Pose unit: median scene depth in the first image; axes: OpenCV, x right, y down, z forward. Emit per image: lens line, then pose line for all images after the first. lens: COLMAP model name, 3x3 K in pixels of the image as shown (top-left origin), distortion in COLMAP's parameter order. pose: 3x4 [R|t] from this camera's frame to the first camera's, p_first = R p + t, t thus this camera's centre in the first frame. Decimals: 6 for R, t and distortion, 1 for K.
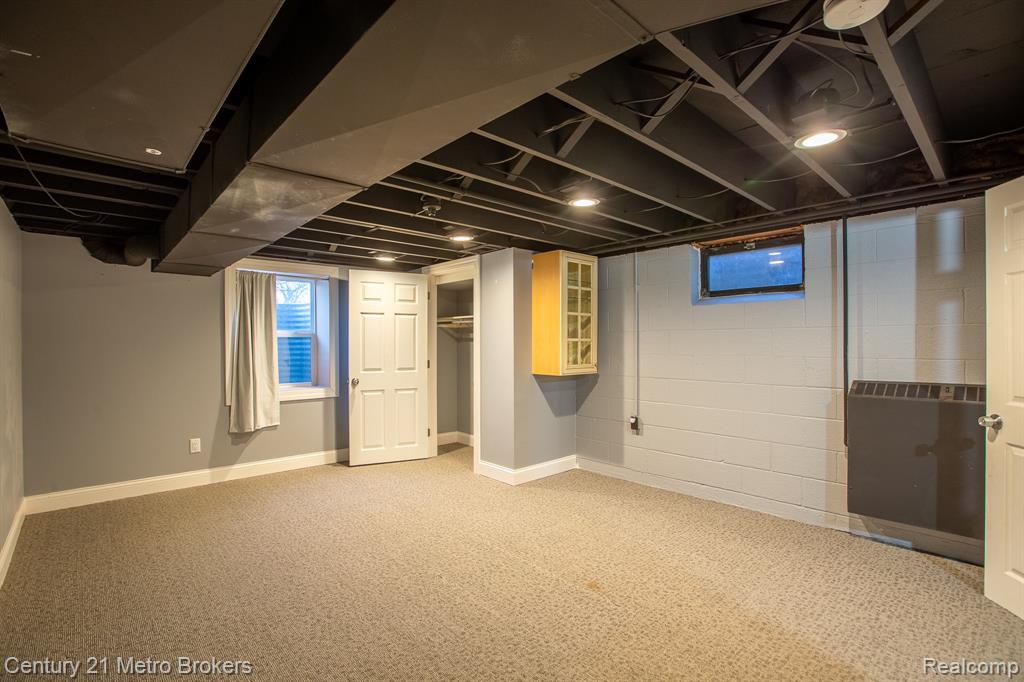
lens RADIAL K [[474.6, 0, 497.7], [0, 474.6, 337.9], [0, 0, 1]] dist [-0.052792, 0.029152]
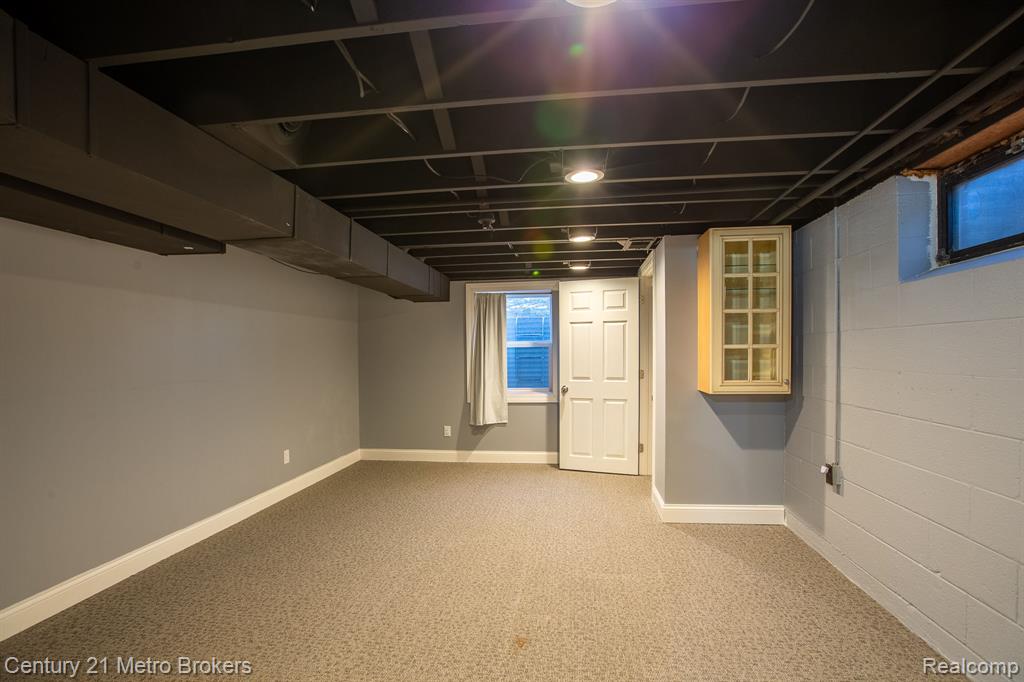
lens RADIAL K [[478.3, 0, 510.9], [0, 478.3, 345.9], [0, 0, 1]] dist [-0.070706, 0.034926]
pose [[0.653433, -0.016132, -0.756812, 0.448277], [0.017923, 0.999822, -0.005837, 0.001217], [0.756772, -0.009750, 0.653606, 0.237200]]
